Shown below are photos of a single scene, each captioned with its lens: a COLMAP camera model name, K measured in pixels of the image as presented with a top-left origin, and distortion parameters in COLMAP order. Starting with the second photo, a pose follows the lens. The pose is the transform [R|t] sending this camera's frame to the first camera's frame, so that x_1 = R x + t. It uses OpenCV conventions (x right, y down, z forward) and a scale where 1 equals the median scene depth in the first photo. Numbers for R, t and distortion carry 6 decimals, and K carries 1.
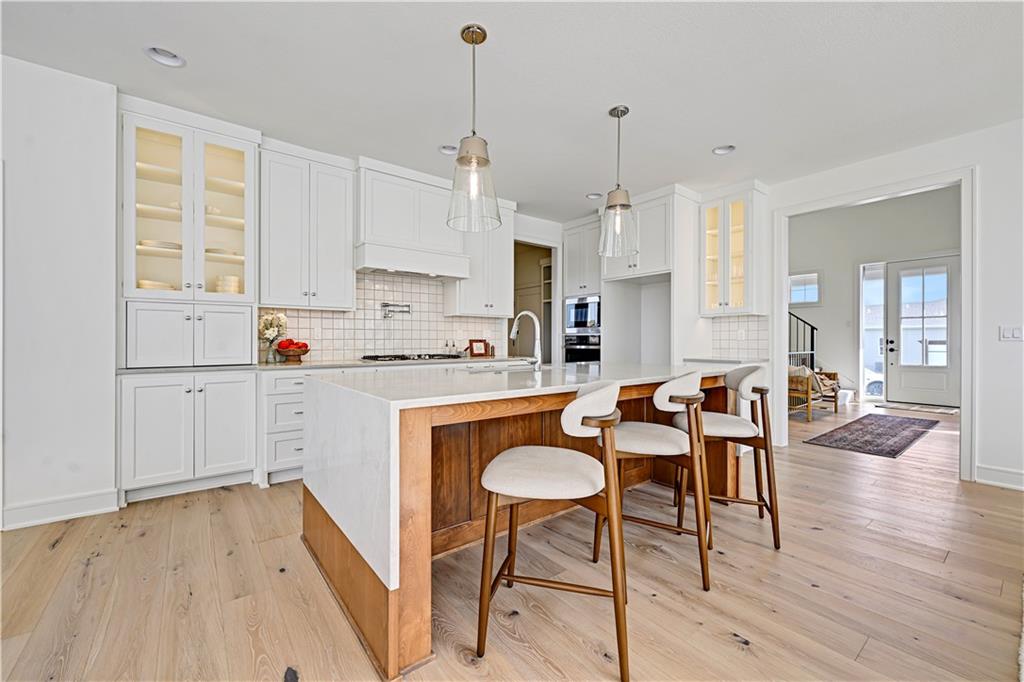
lens RADIAL K [[411.6, 0, 532.6], [0, 411.6, 338.7], [0, 0, 1]] dist [0.002517, 0.000348]
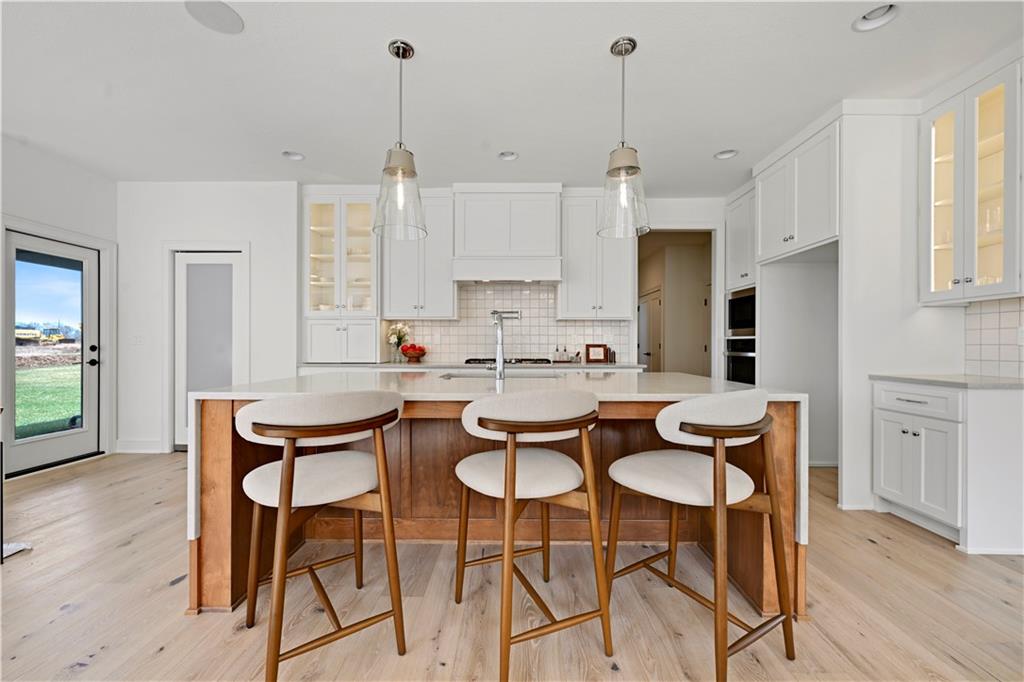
lens RADIAL K [[411.6, 0, 515.8], [0, 411.6, 344.0], [0, 0, 1]] dist [0.002517, 0.000348]
pose [[0.774248, -0.000106, -0.632883, 0.351768], [0.001297, 0.999998, 0.001419, -0.000130], [0.632881, -0.001920, 0.774246, 0.181204]]
